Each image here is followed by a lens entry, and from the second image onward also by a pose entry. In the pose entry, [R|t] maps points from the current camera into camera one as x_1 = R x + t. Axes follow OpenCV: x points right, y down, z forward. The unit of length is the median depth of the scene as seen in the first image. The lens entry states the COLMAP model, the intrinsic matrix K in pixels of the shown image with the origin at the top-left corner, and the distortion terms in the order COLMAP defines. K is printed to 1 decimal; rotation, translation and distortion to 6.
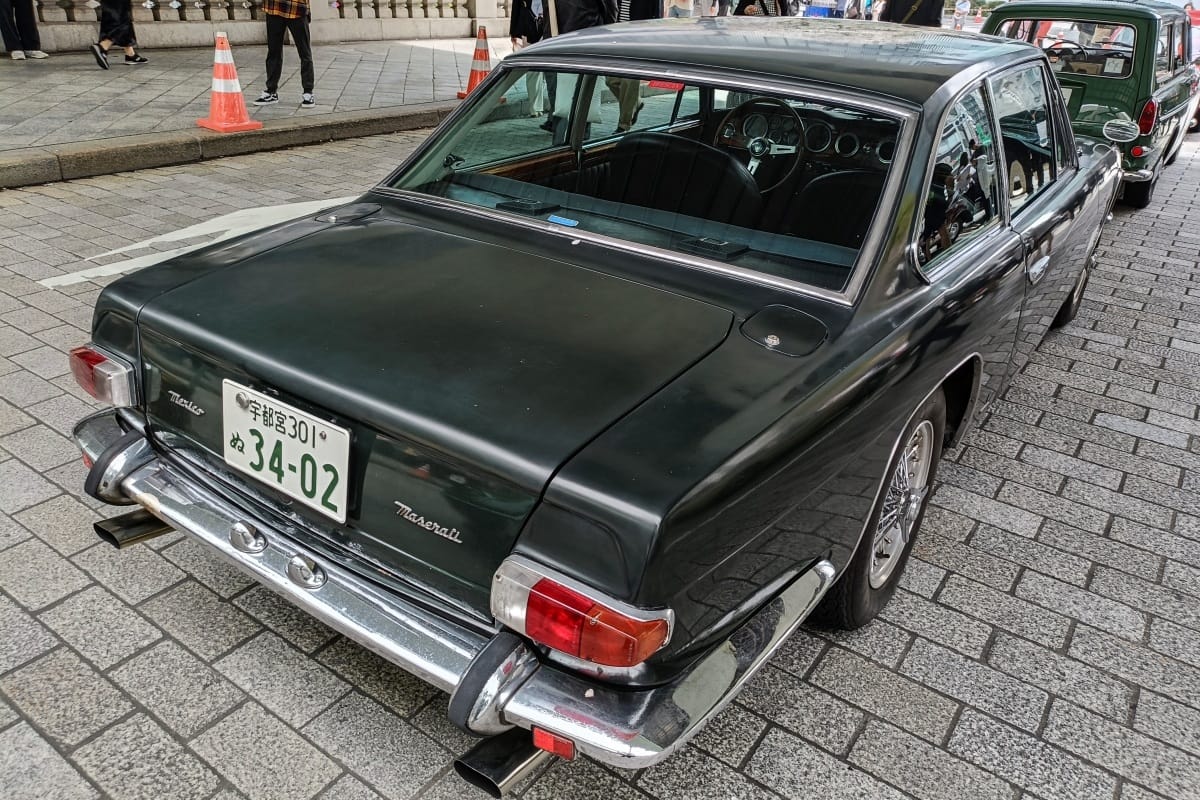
lens RADIAL K [[924.8, 0, 610.8], [0, 924.8, 314.9], [0, 0, 1]] dist [0.014565, -0.006115]
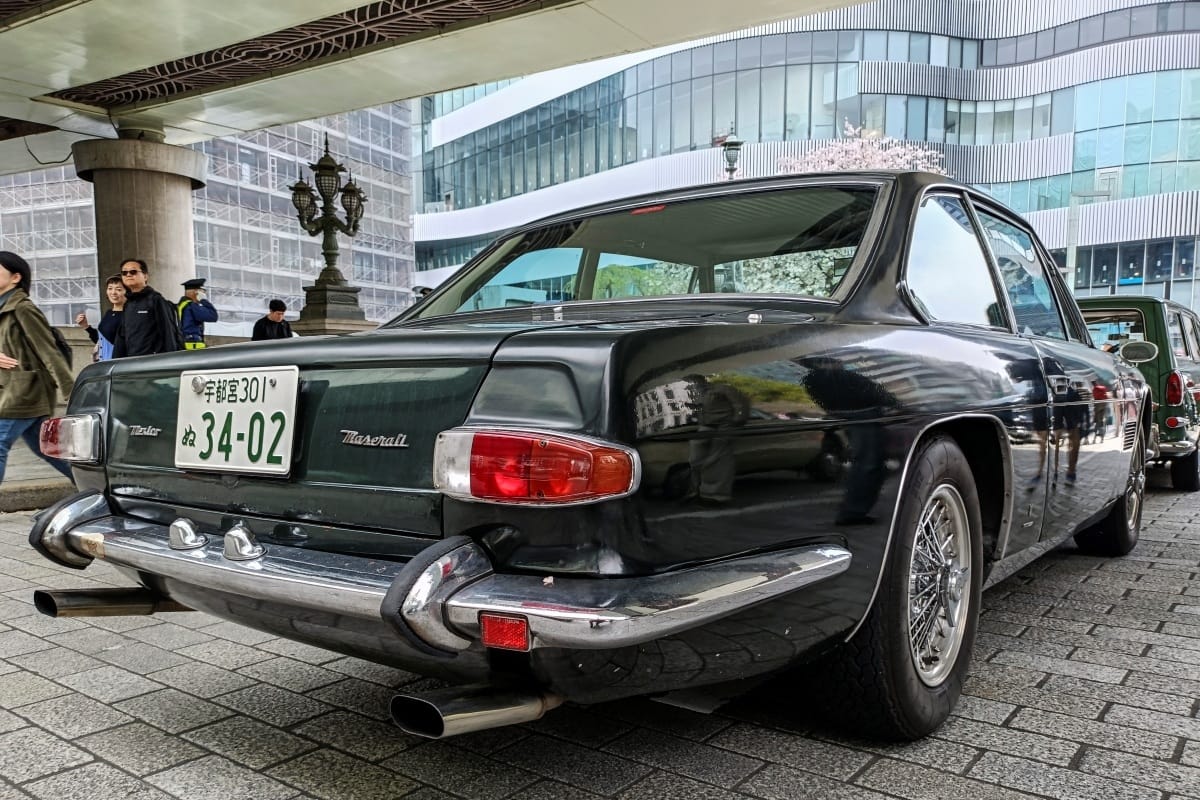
lens RADIAL K [[932.5, 0, 591.0], [0, 932.5, 392.5], [0, 0, 1]] dist [0.013349, -0.005409]
pose [[0.997199, -0.053682, -0.052089, 0.042383], [0.032625, 0.938794, -0.342930, 0.332154], [0.067310, 0.340270, 0.937916, 0.094280]]
